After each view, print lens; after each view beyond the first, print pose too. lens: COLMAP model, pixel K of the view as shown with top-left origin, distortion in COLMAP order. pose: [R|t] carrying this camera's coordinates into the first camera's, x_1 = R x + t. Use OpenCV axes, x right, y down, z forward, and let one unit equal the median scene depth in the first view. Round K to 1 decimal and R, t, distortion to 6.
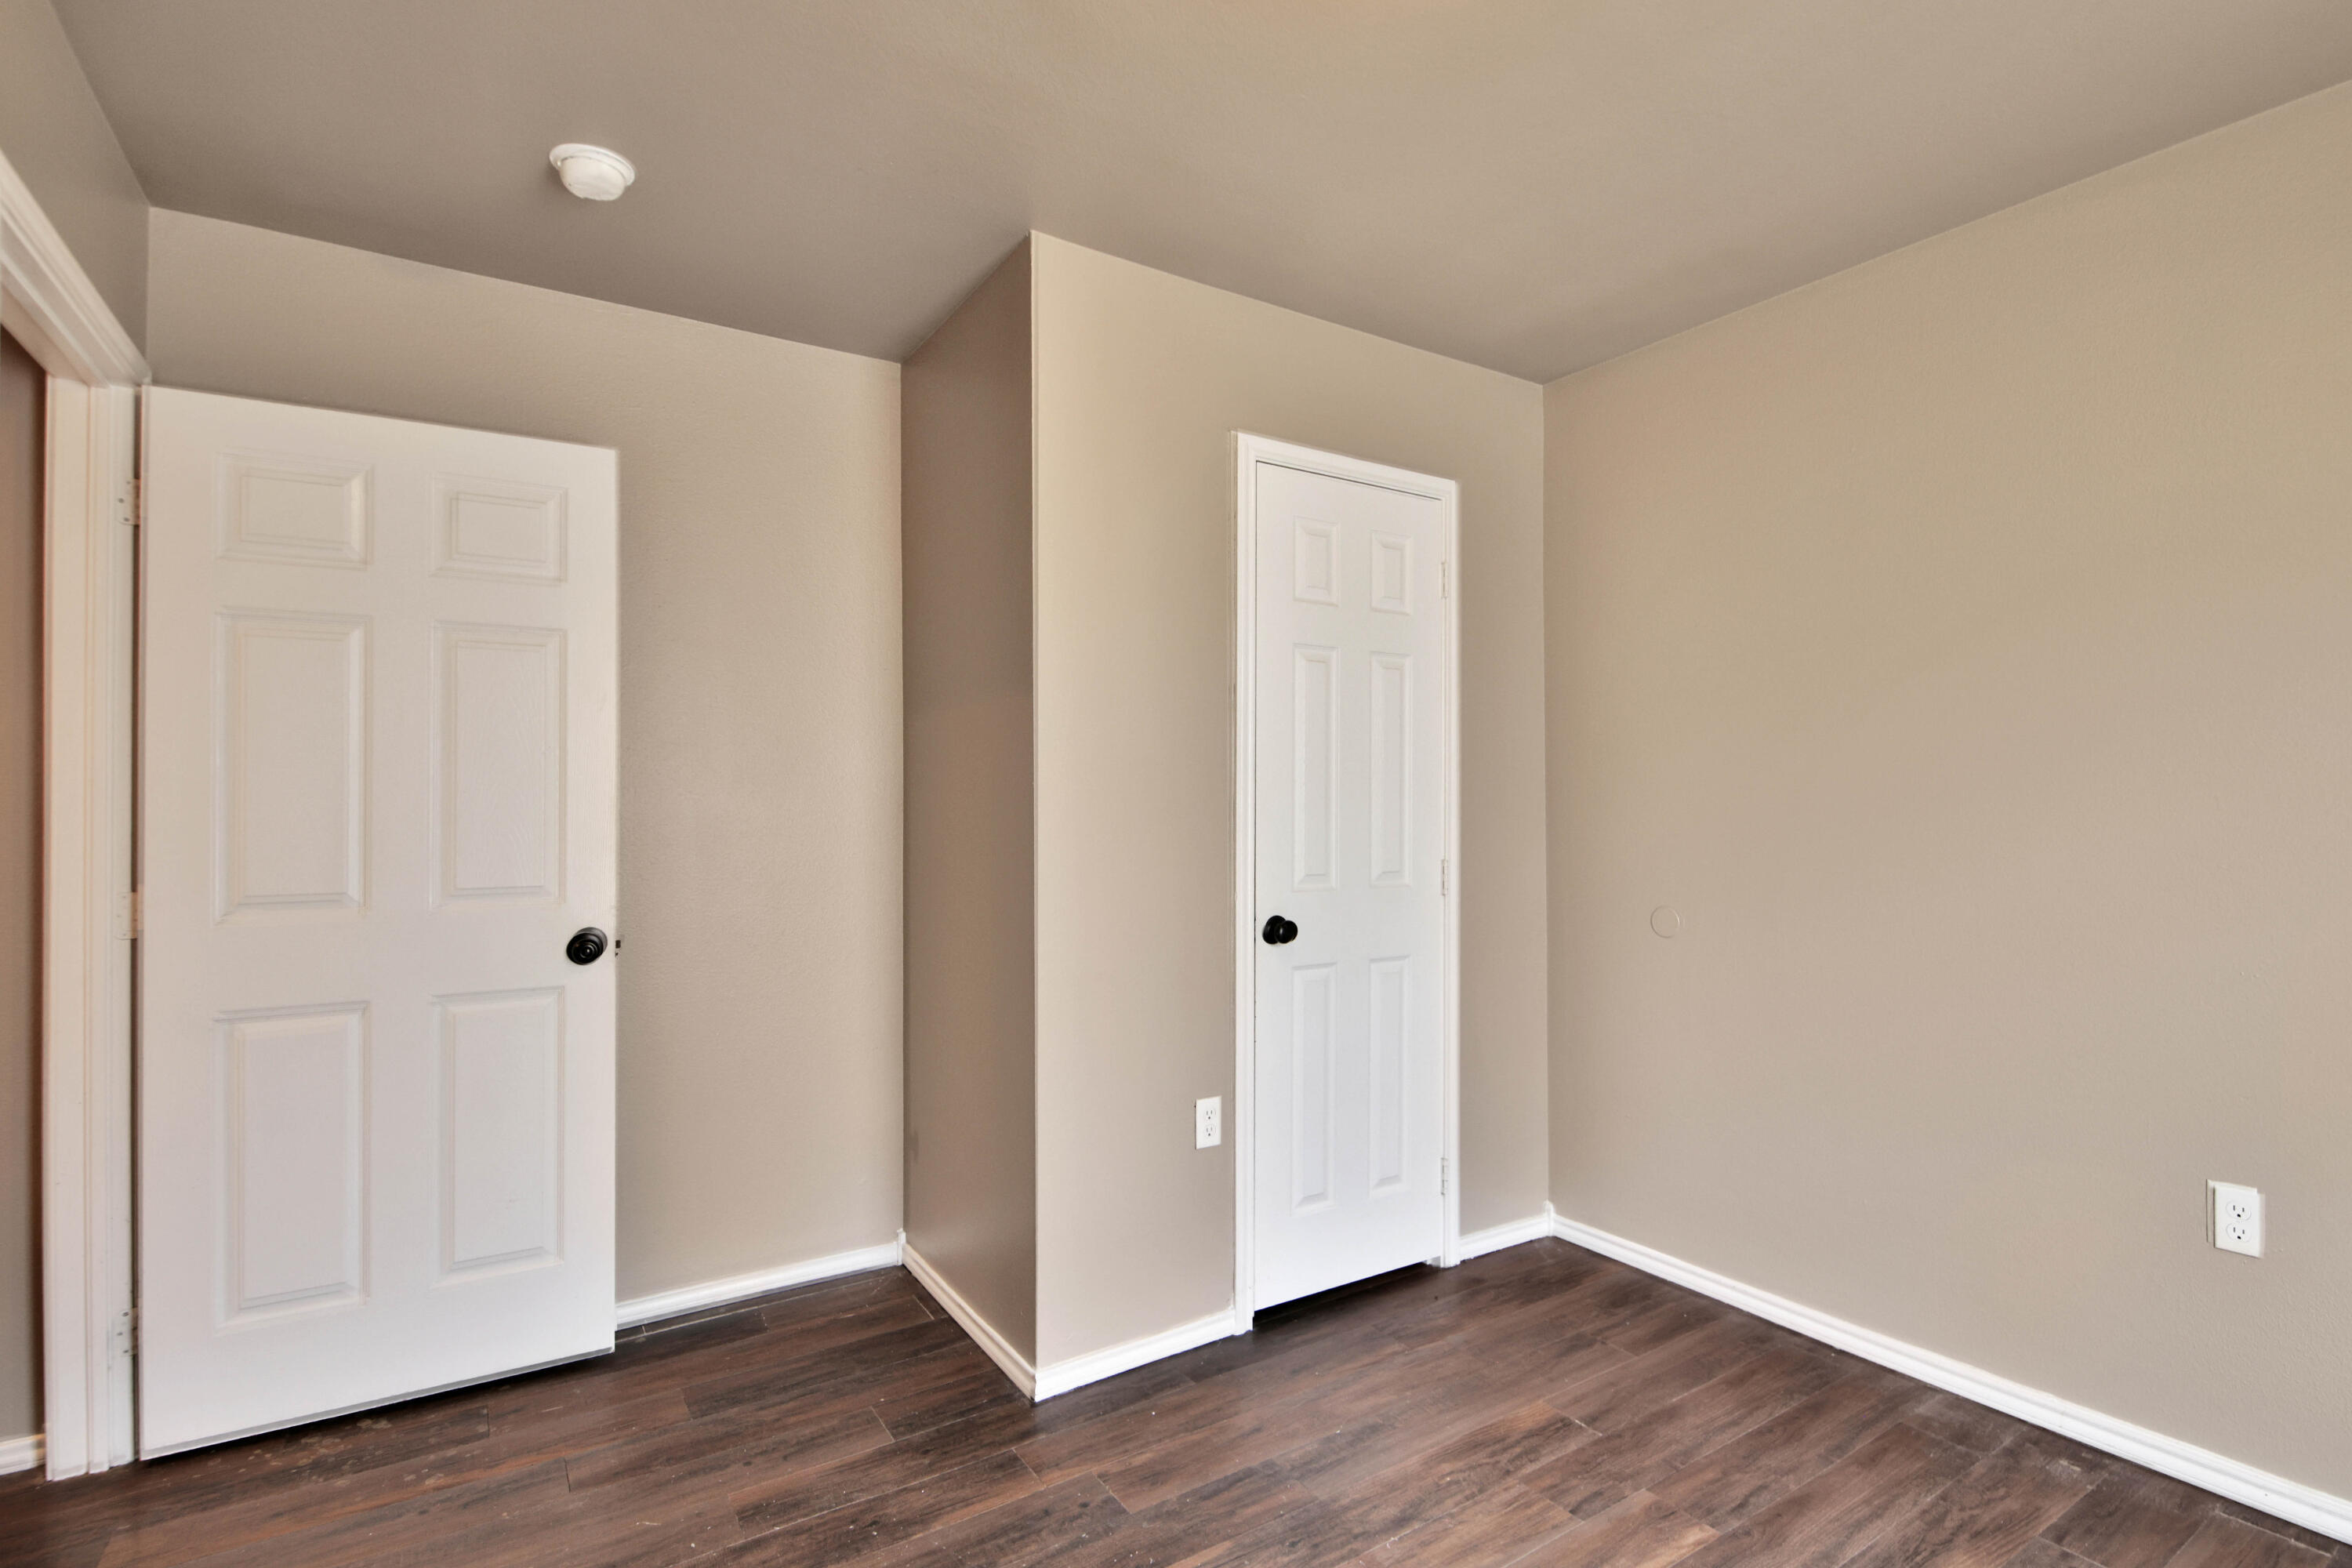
lens RADIAL K [[1103.1, 0, 1176.4], [0, 1103.1, 795.8], [0, 0, 1]] dist [0.003019, -0.008600]
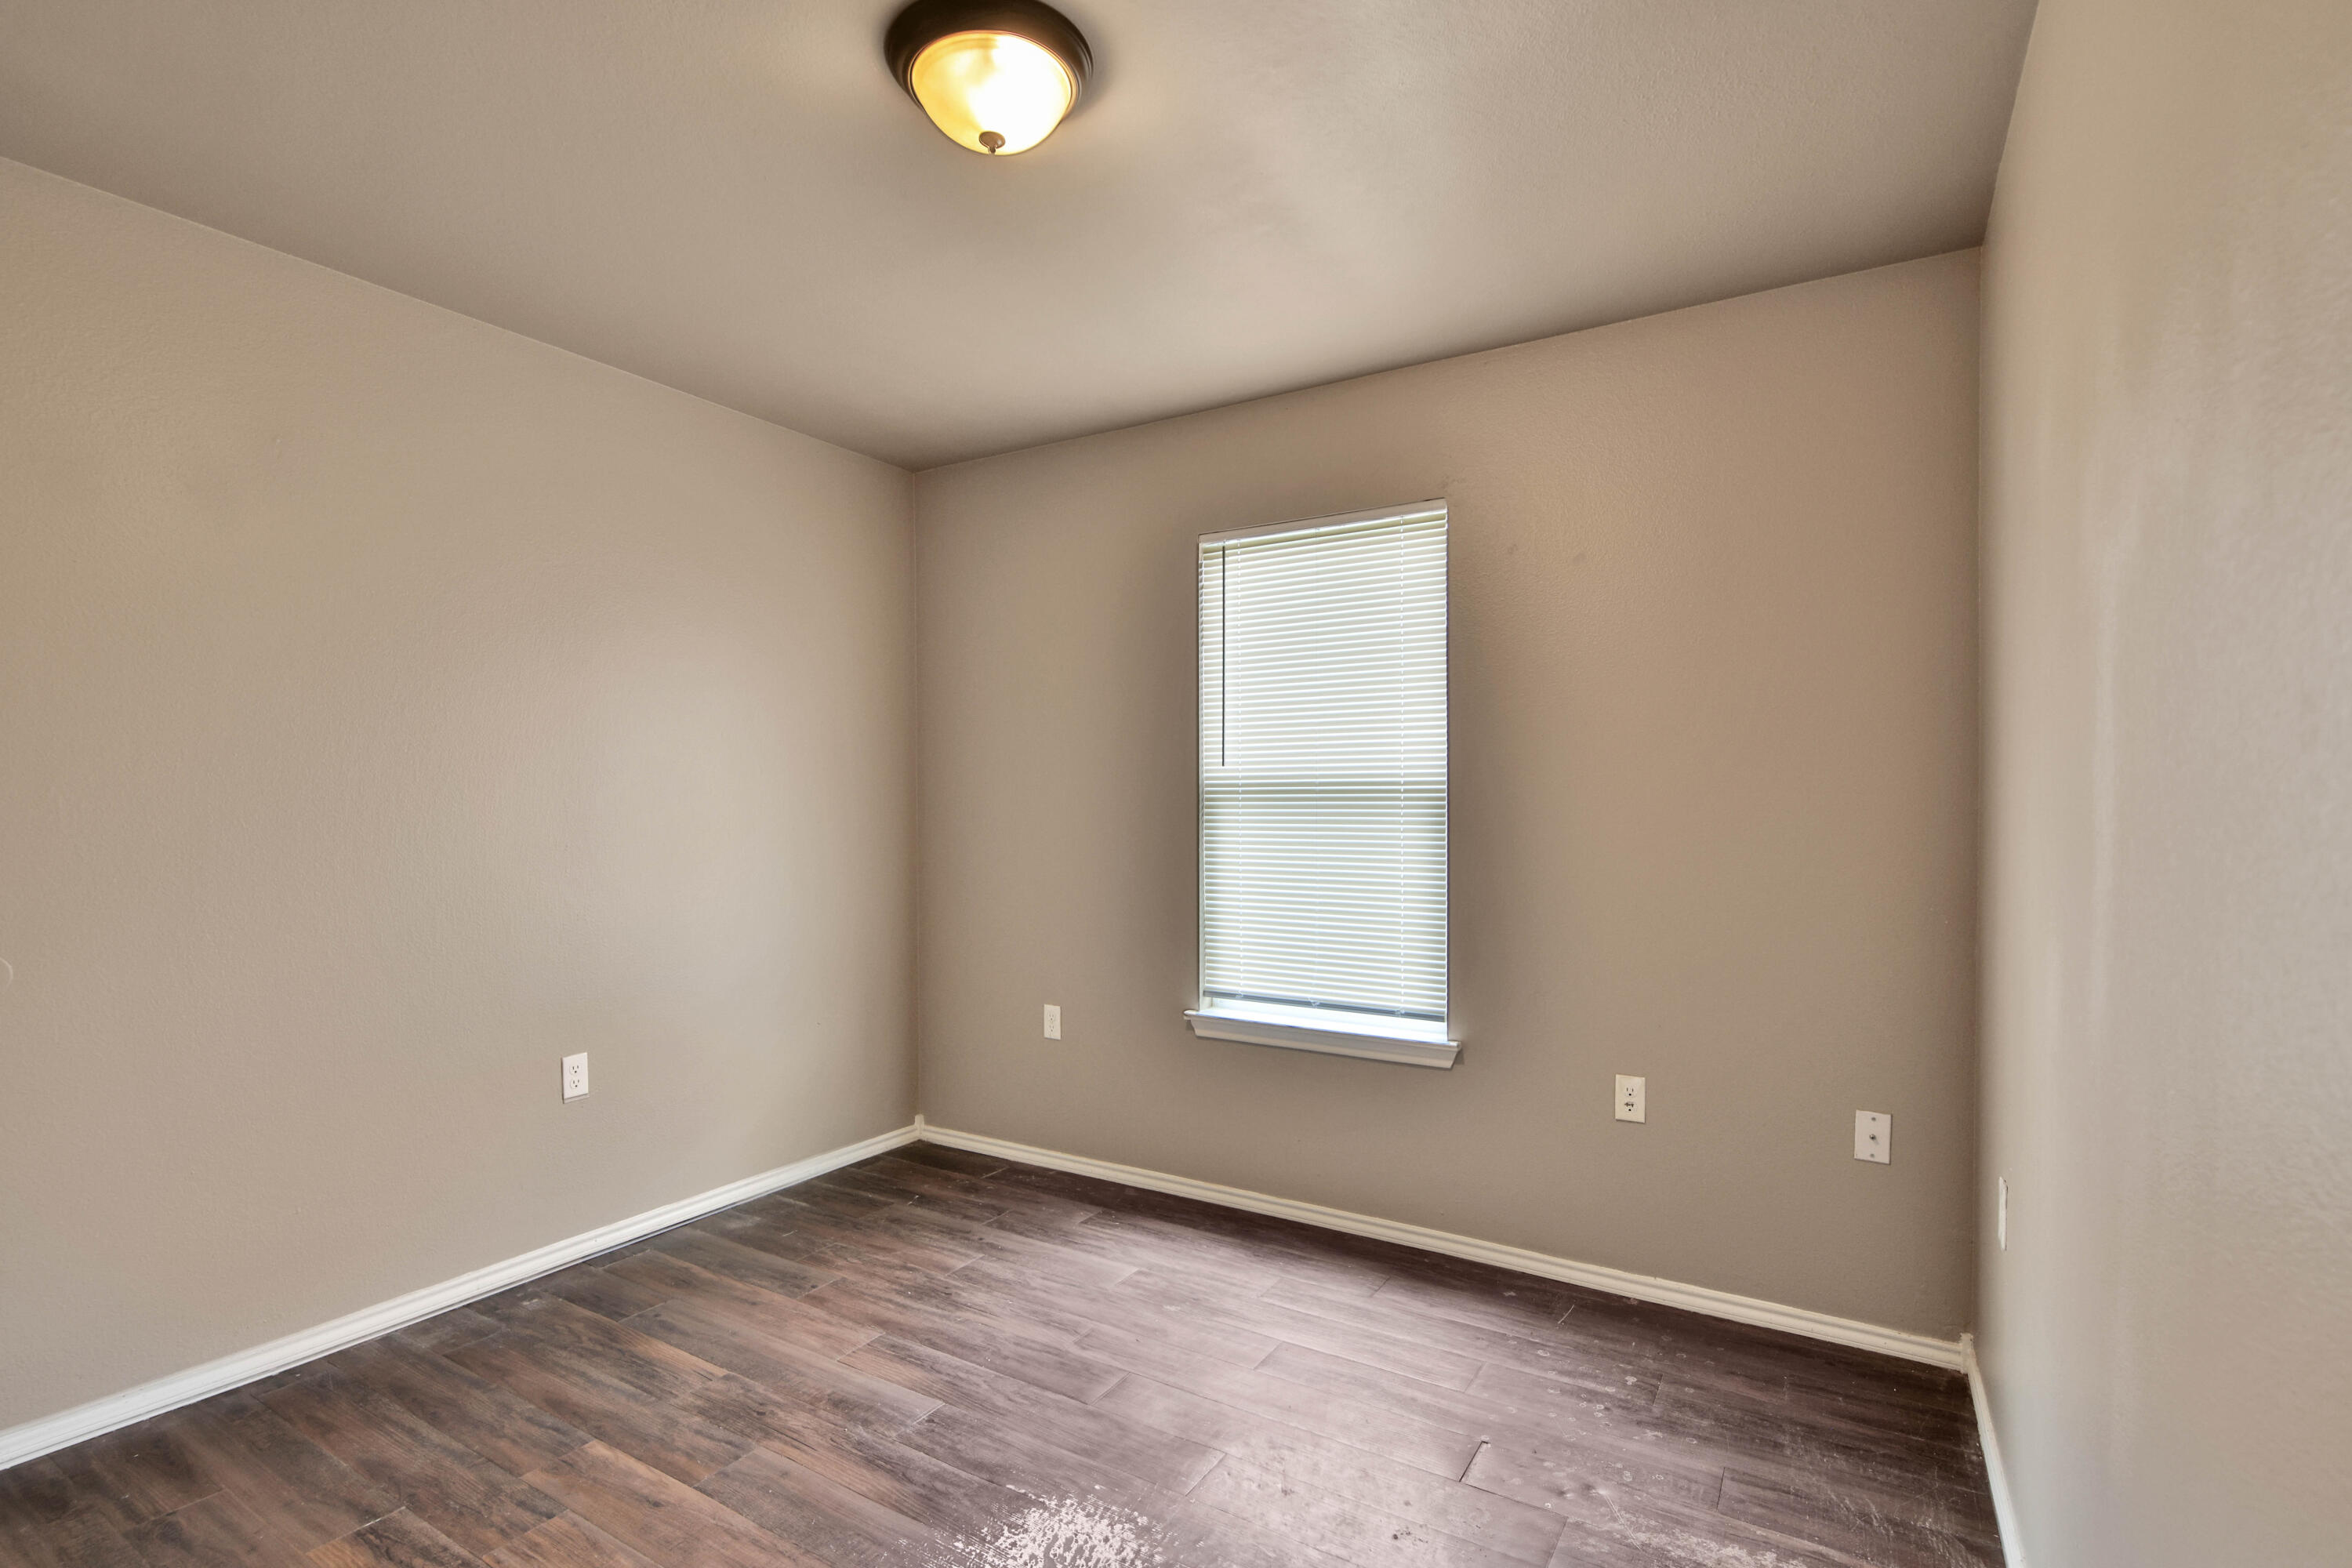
lens RADIAL K [[1103.1, 0, 1176.4], [0, 1103.1, 795.8], [0, 0, 1]] dist [0.003019, -0.008600]
pose [[-0.425954, 0.009692, 0.904693, -0.664627], [-0.000593, 0.999939, -0.010991, 0.005943], [-0.904745, -0.005218, -0.425922, 0.769069]]
